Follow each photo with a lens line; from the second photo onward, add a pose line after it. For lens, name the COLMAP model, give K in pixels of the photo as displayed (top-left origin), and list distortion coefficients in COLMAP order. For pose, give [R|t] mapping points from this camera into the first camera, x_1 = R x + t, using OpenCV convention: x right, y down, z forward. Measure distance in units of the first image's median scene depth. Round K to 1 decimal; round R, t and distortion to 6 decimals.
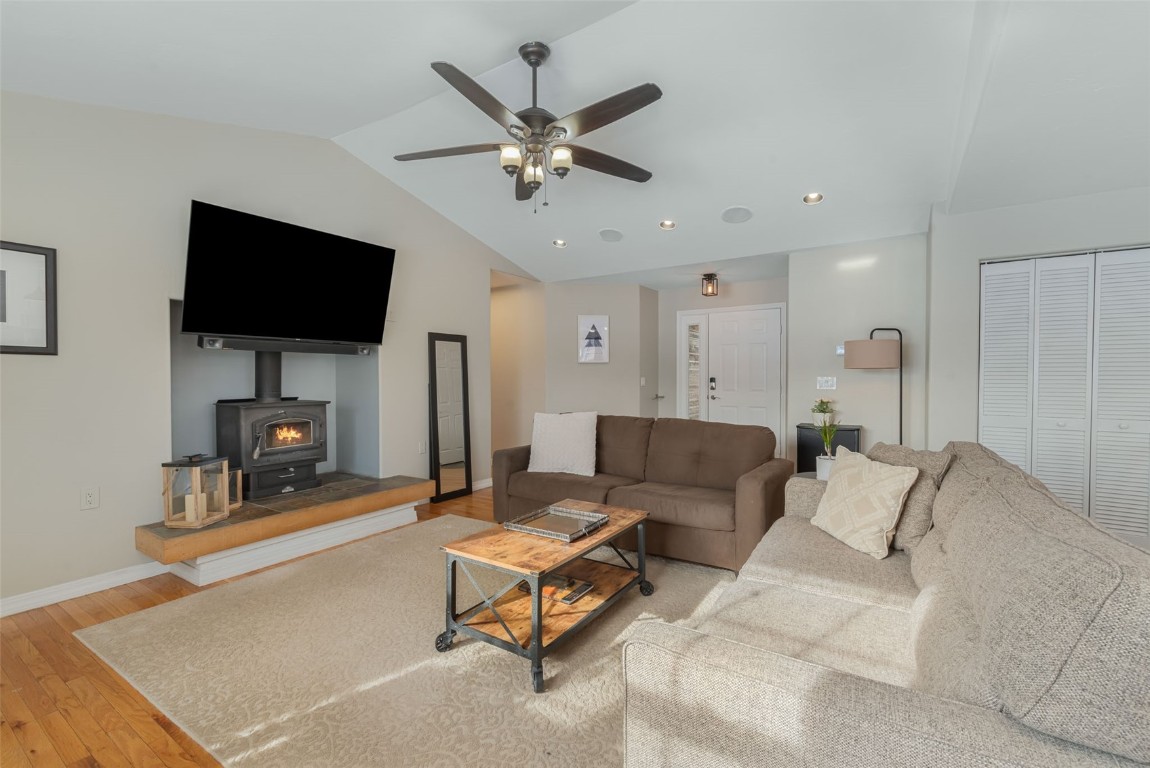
lens RADIAL K [[505.6, 0, 575.0], [0, 505.6, 384.0], [0, 0, 1]] dist [0.022581, -0.000113]
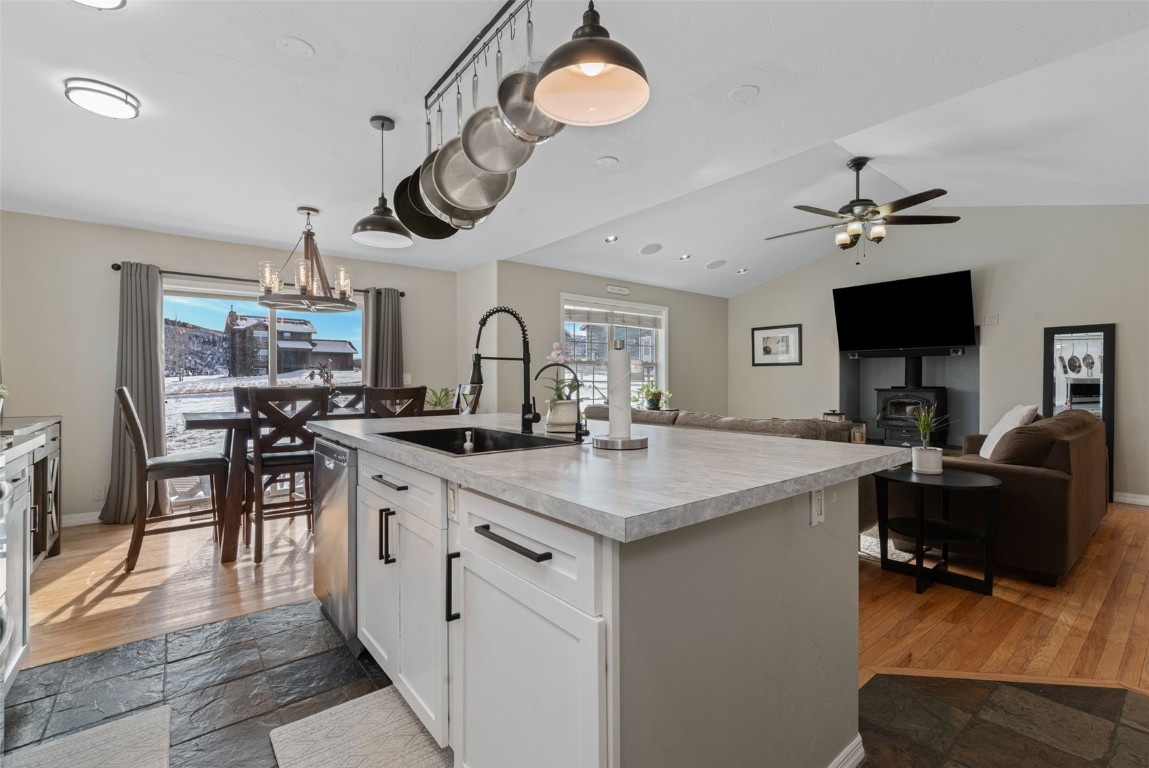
lens RADIAL K [[500.3, 0, 574.5], [0, 500.3, 384.0], [0, 0, 1]] dist [0.000182, 0.000352]
pose [[-0.310002, 0.002306, -0.950733, 1.205079], [-0.016155, 0.999840, 0.007693, 0.025289], [0.950599, 0.017744, -0.309915, 0.493542]]
